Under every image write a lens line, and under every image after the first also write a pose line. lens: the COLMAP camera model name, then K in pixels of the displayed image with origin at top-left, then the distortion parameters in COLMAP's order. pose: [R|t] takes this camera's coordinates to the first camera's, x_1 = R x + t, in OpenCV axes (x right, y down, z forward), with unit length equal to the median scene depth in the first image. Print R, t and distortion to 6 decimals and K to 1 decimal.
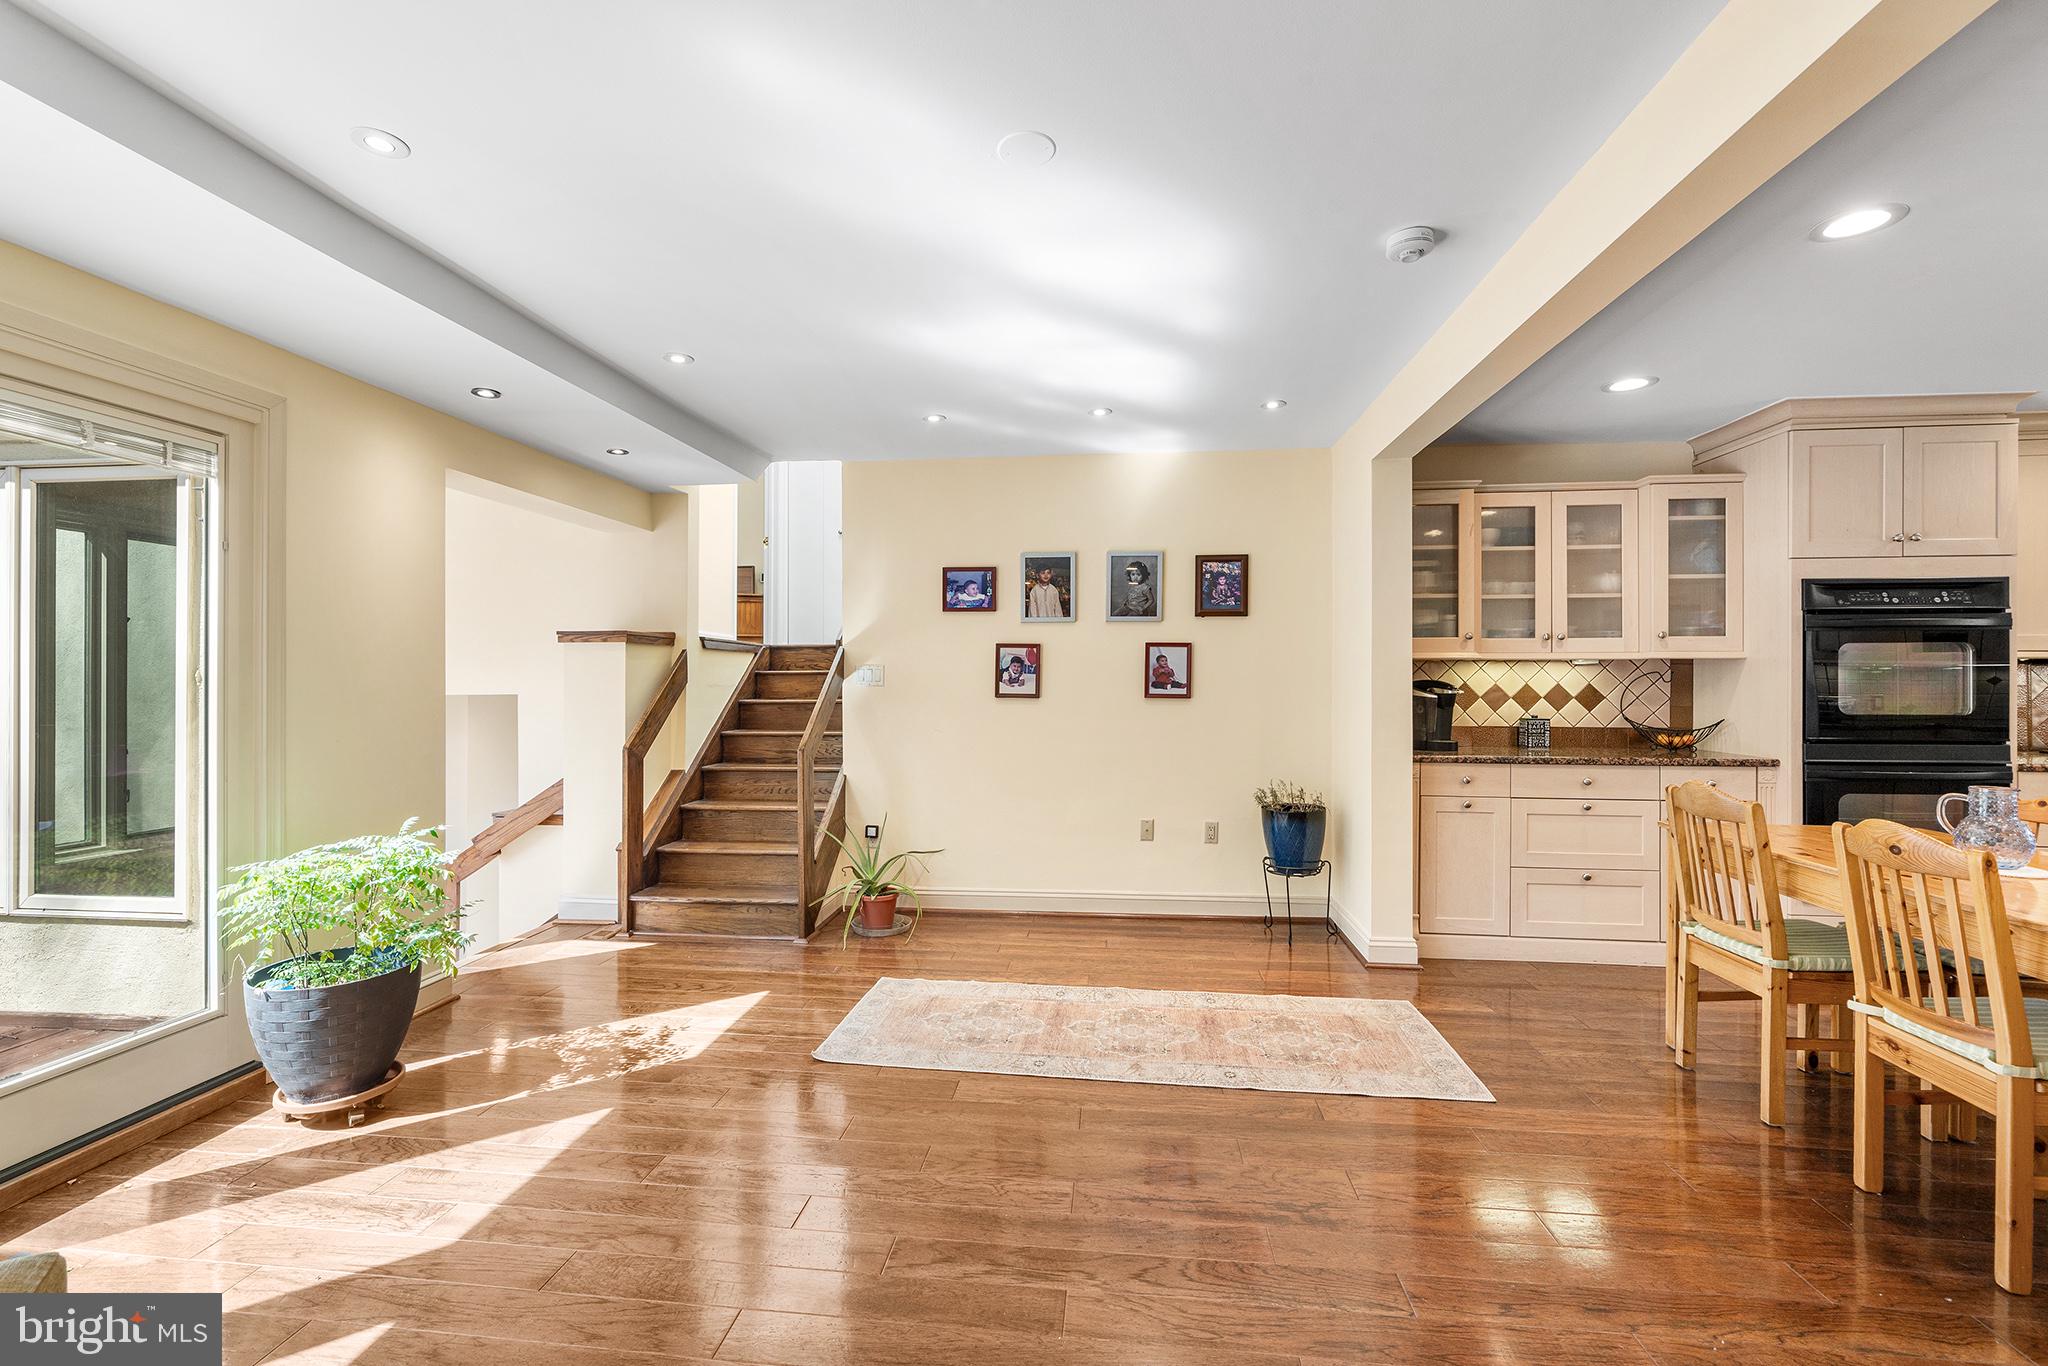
lens RADIAL K [[872.5, 0, 1017.6], [0, 872.5, 679.9], [0, 0, 1]] dist [0.000905, 0.000322]
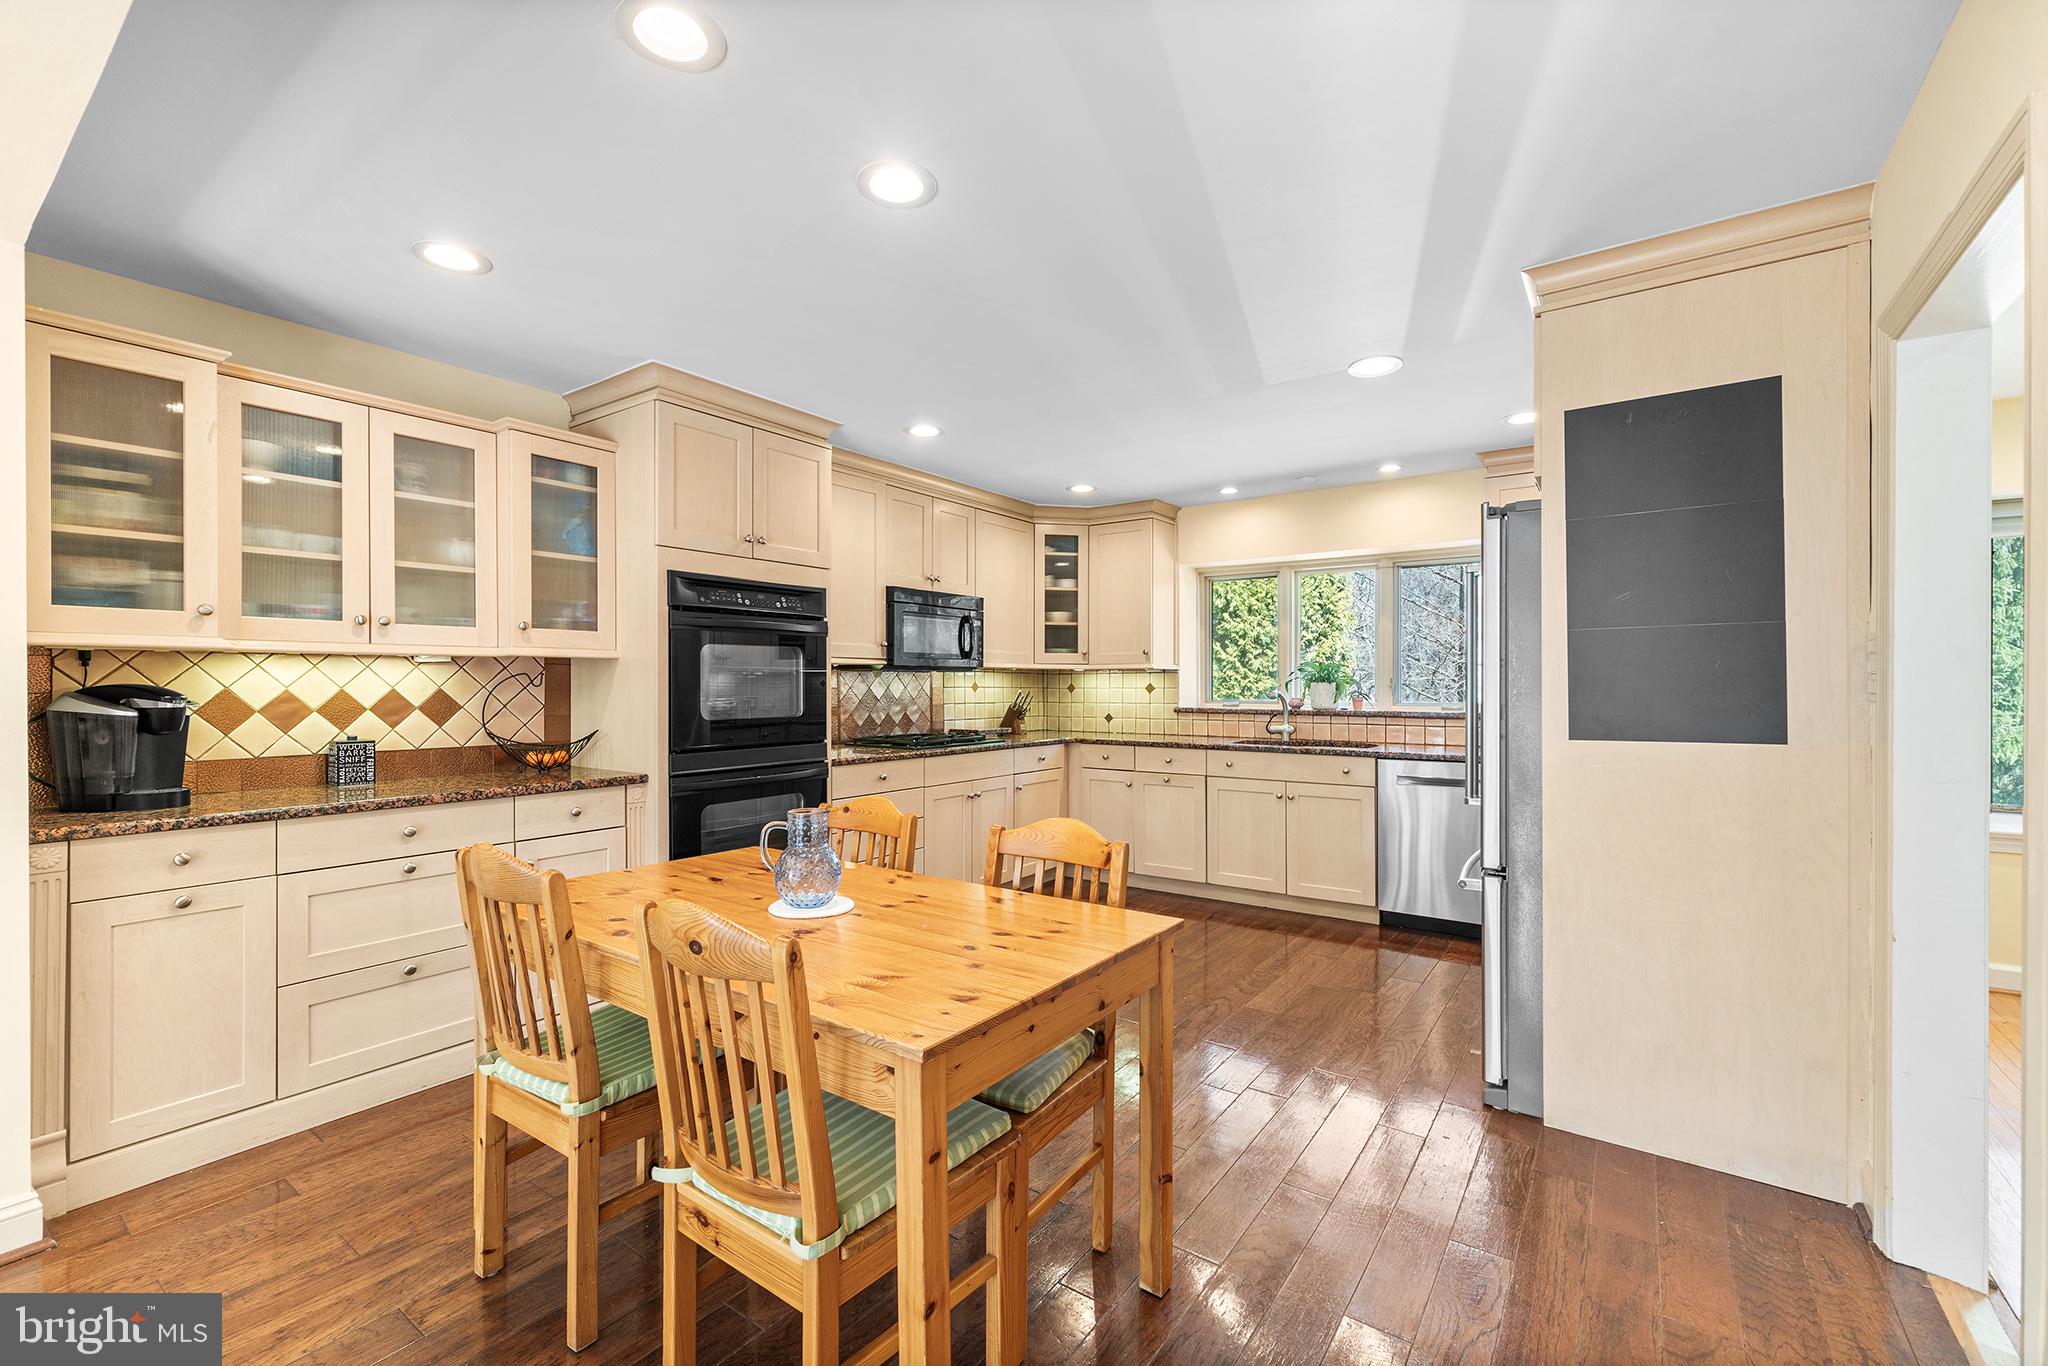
lens RADIAL K [[866.4, 0, 1025.3], [0, 866.4, 685.9], [0, 0, 1]] dist [-0.000715, 0.000015]
pose [[0.481728, -0.004450, 0.876309, 0.272756], [0.001668, 0.999990, 0.004161, -0.000186], [-0.876319, -0.000543, 0.481731, 0.232231]]
